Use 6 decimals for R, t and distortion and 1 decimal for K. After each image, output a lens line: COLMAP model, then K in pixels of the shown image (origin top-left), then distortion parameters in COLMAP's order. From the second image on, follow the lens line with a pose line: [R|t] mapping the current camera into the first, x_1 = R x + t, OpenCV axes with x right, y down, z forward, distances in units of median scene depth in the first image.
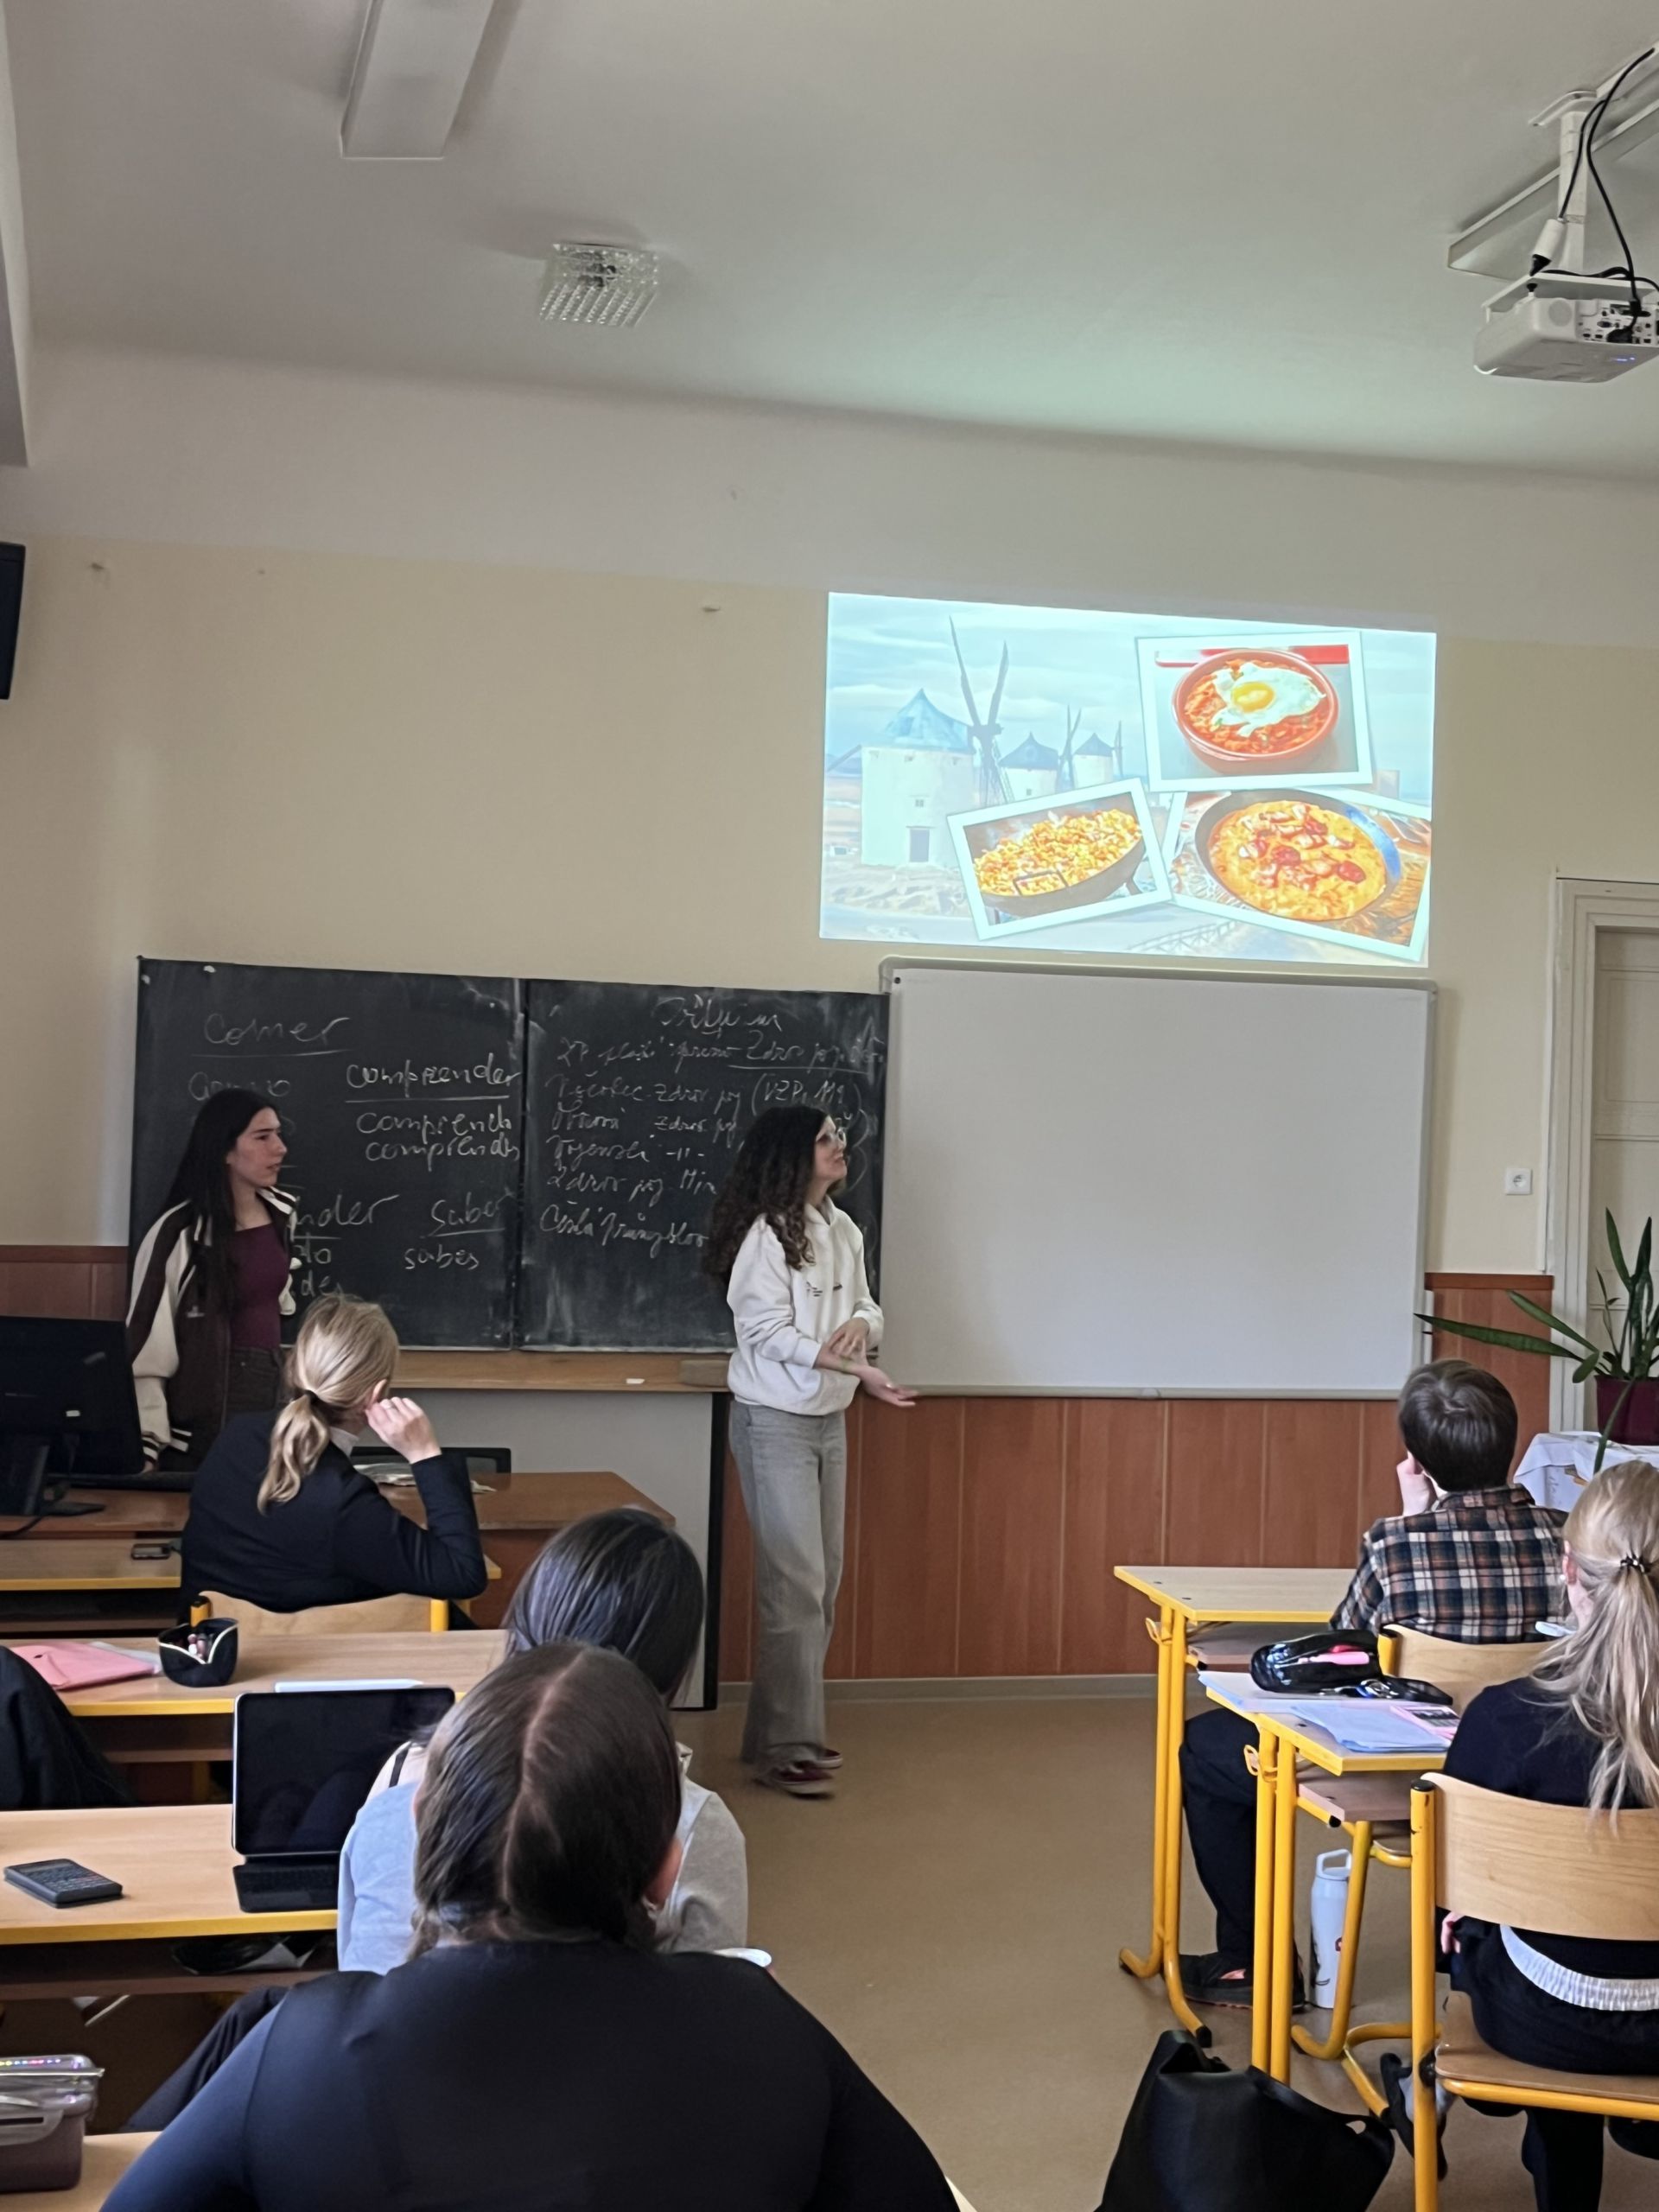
lens RADIAL K [[2878.0, 0, 829.3], [0, 2878.0, 1116.1], [0, 0, 1]] dist [0.107841, 0.000000]
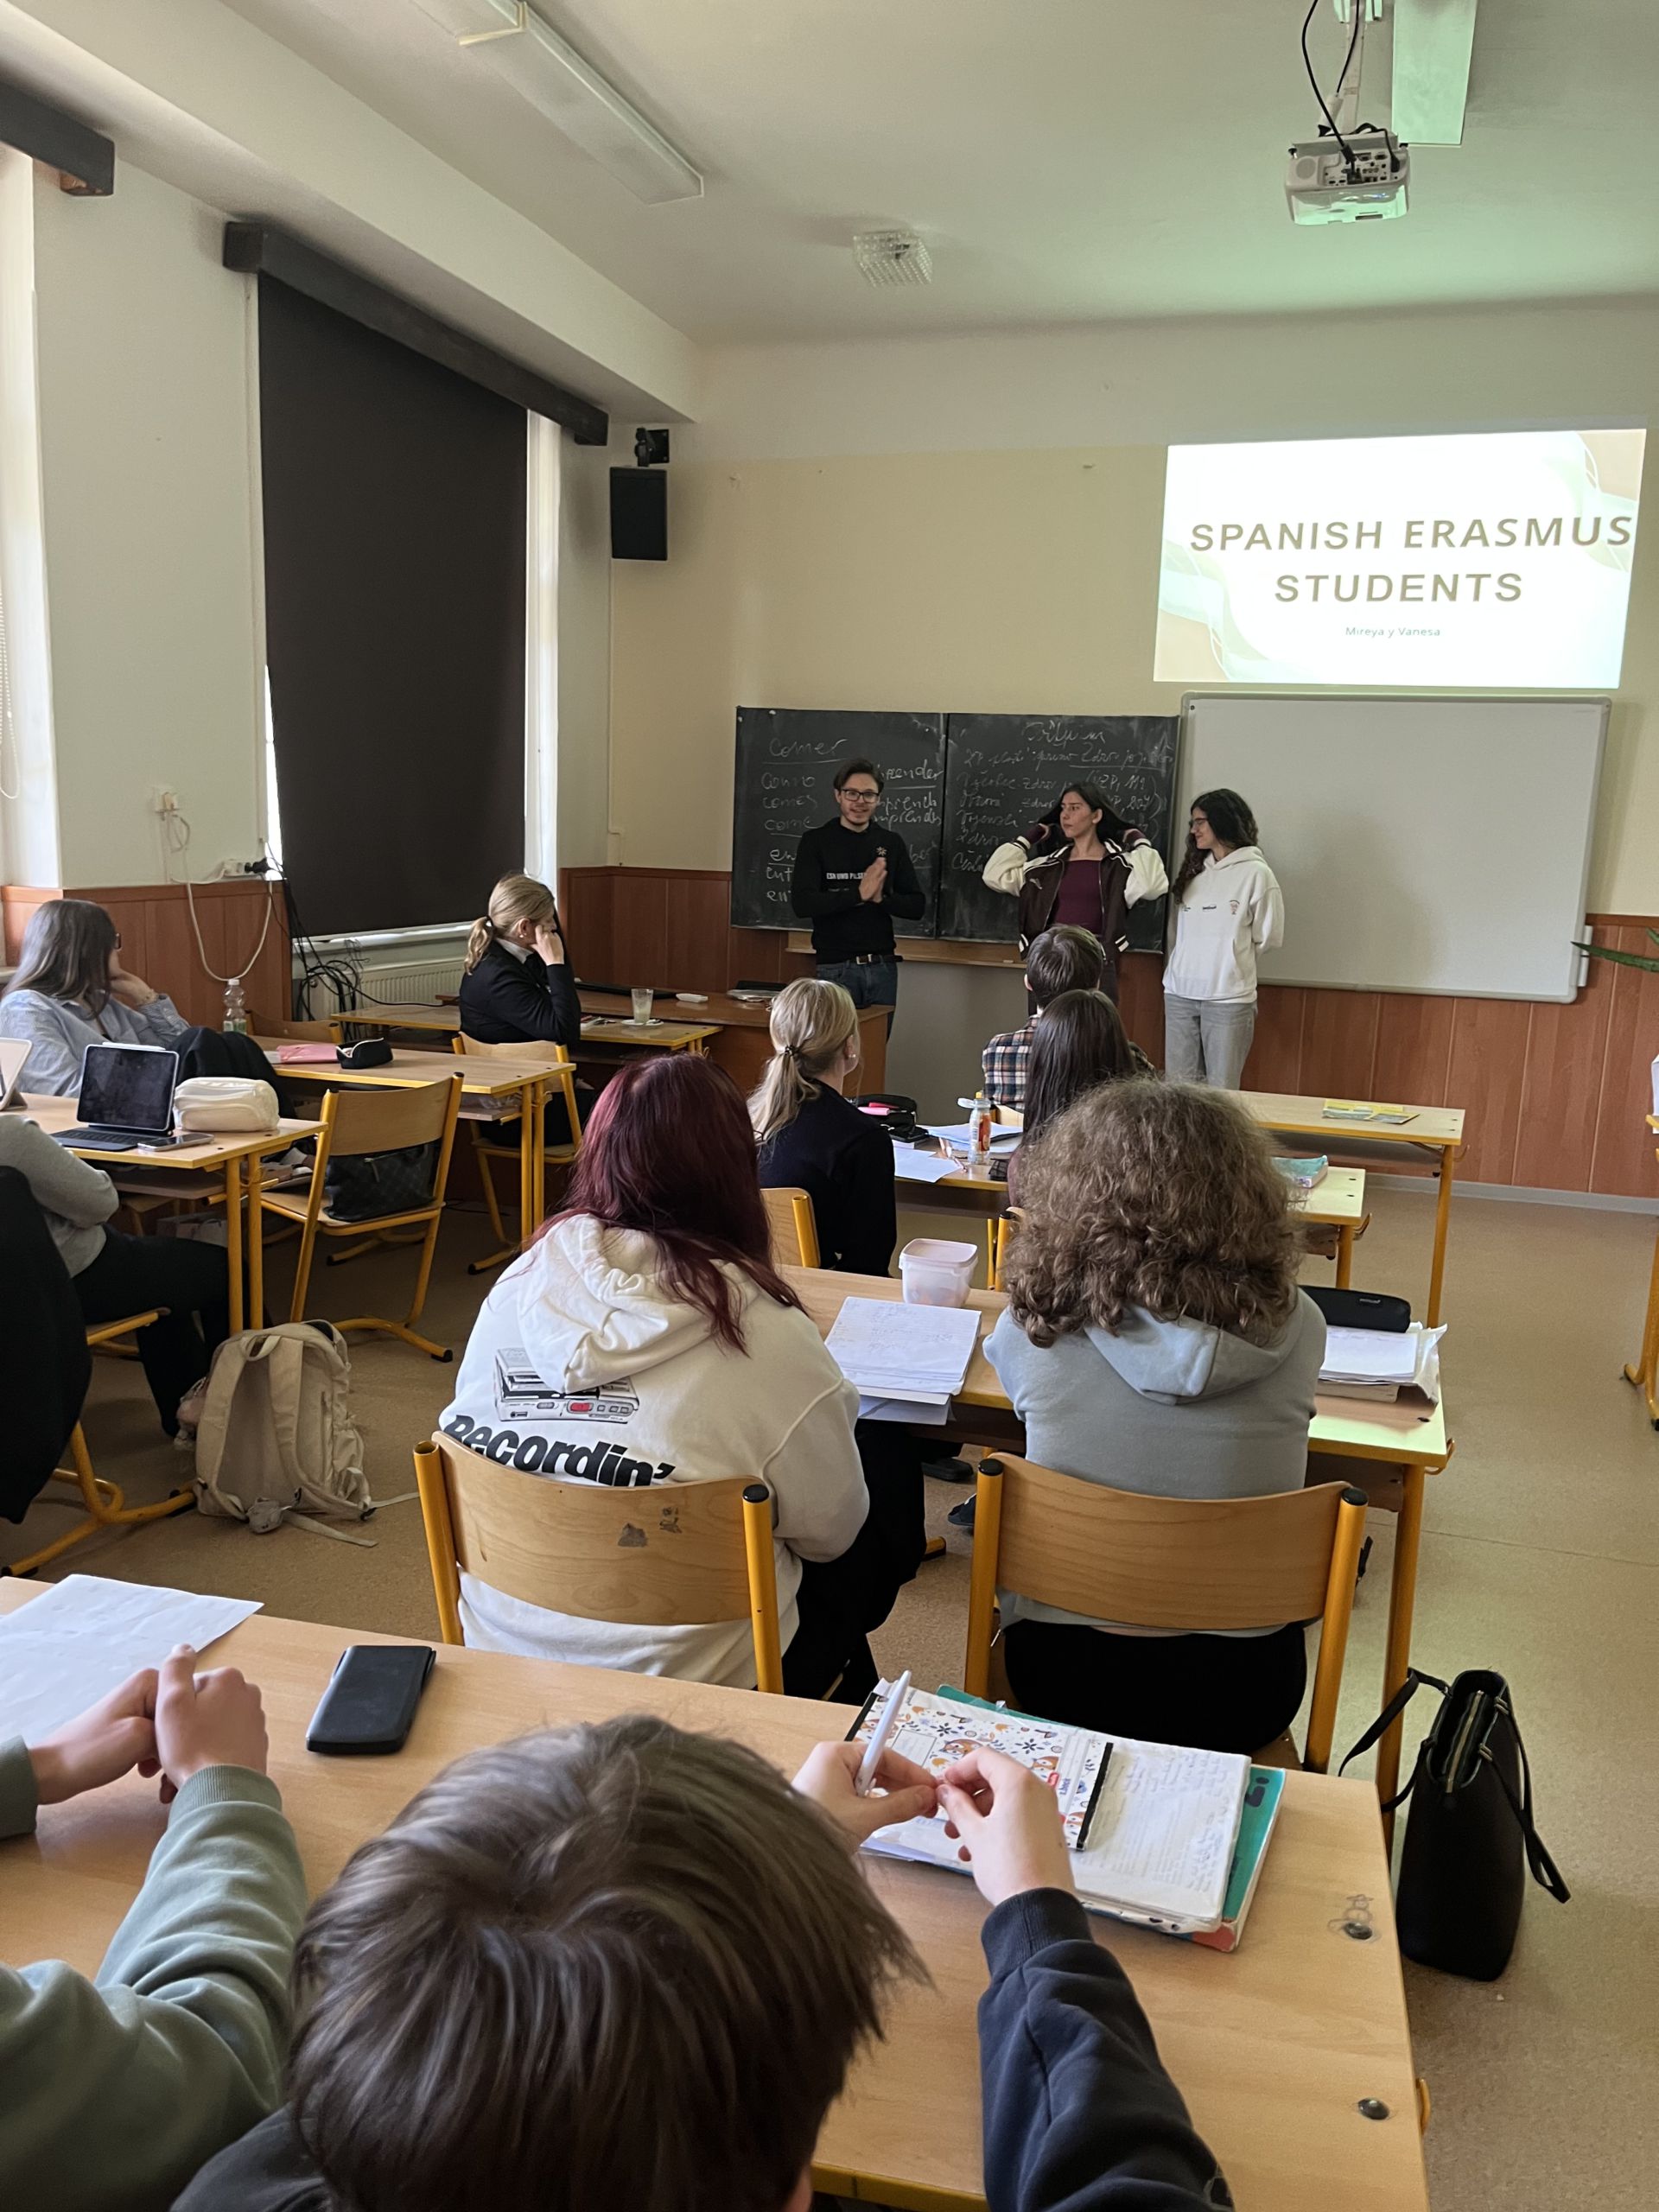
lens RADIAL K [[1700.7, 0, 830.3], [0, 1700.7, 1098.9], [0, 0, 1]] dist [0.032498, -0.031790]
pose [[0.858483, 0.085860, -0.505603, 0.344290], [-0.007391, 0.987855, 0.155206, 0.019174], [0.512788, -0.129504, 0.848691, 0.112481]]
